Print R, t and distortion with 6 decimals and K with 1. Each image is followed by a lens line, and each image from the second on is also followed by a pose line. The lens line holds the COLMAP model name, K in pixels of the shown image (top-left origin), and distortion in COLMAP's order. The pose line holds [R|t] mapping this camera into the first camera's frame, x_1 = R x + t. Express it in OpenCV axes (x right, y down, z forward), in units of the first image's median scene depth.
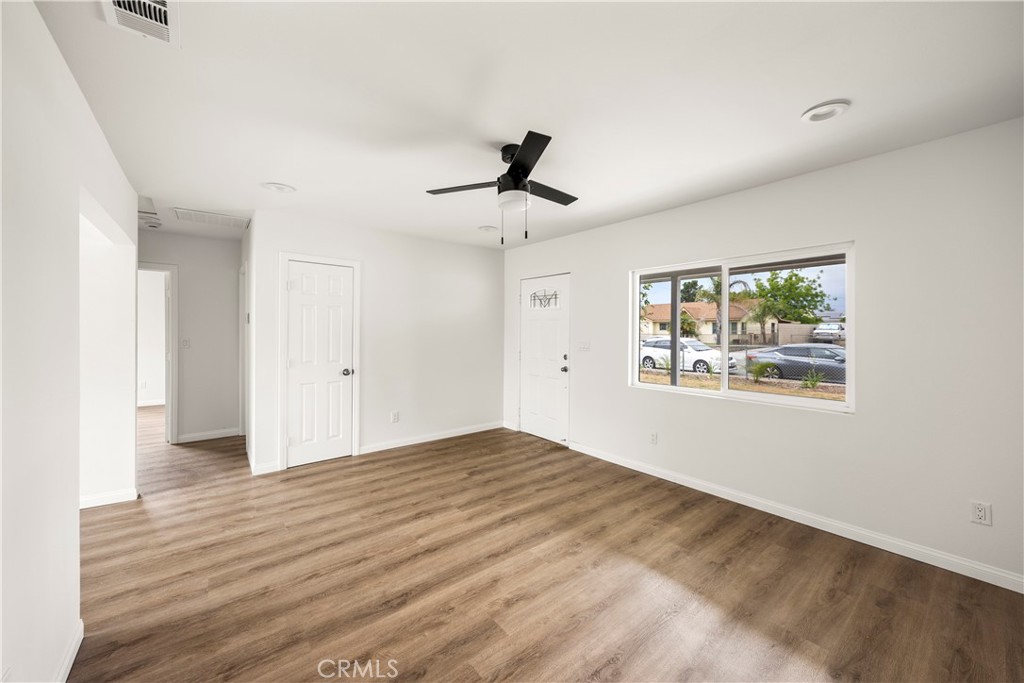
lens RADIAL K [[392.5, 0, 515.6], [0, 392.5, 328.9], [0, 0, 1]] dist [-0.002969, 0.000340]
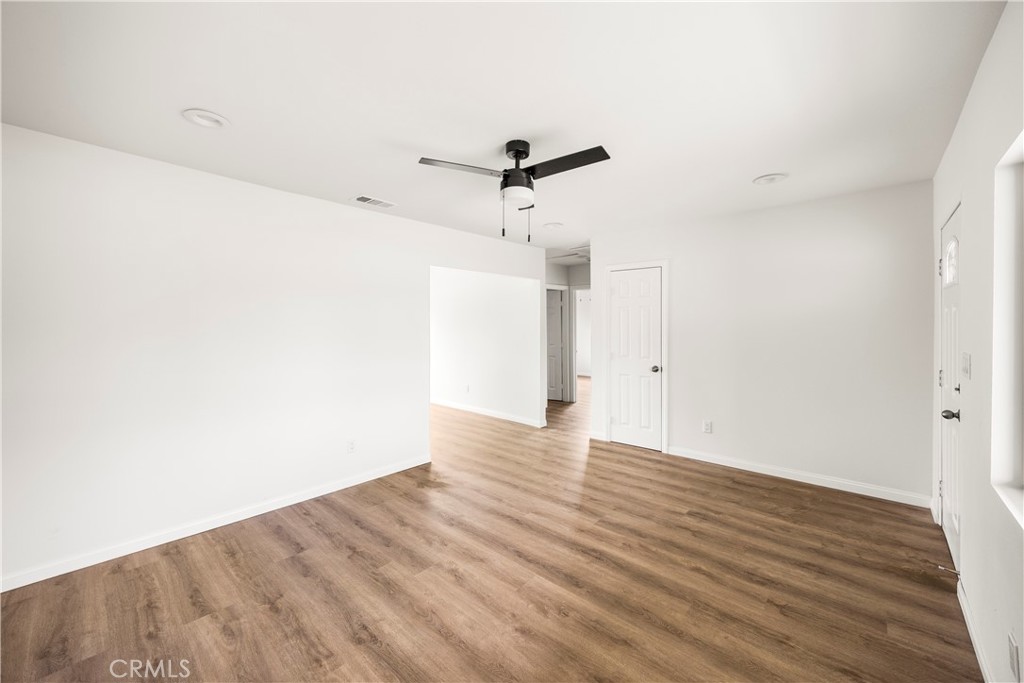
lens RADIAL K [[392.5, 0, 515.6], [0, 392.5, 328.9], [0, 0, 1]] dist [-0.002969, 0.000340]
pose [[0.161912, 0.003907, -0.986797, 0.697530], [0.007235, 0.999961, 0.005146, -0.004799], [0.986779, -0.007973, 0.161878, 0.618563]]
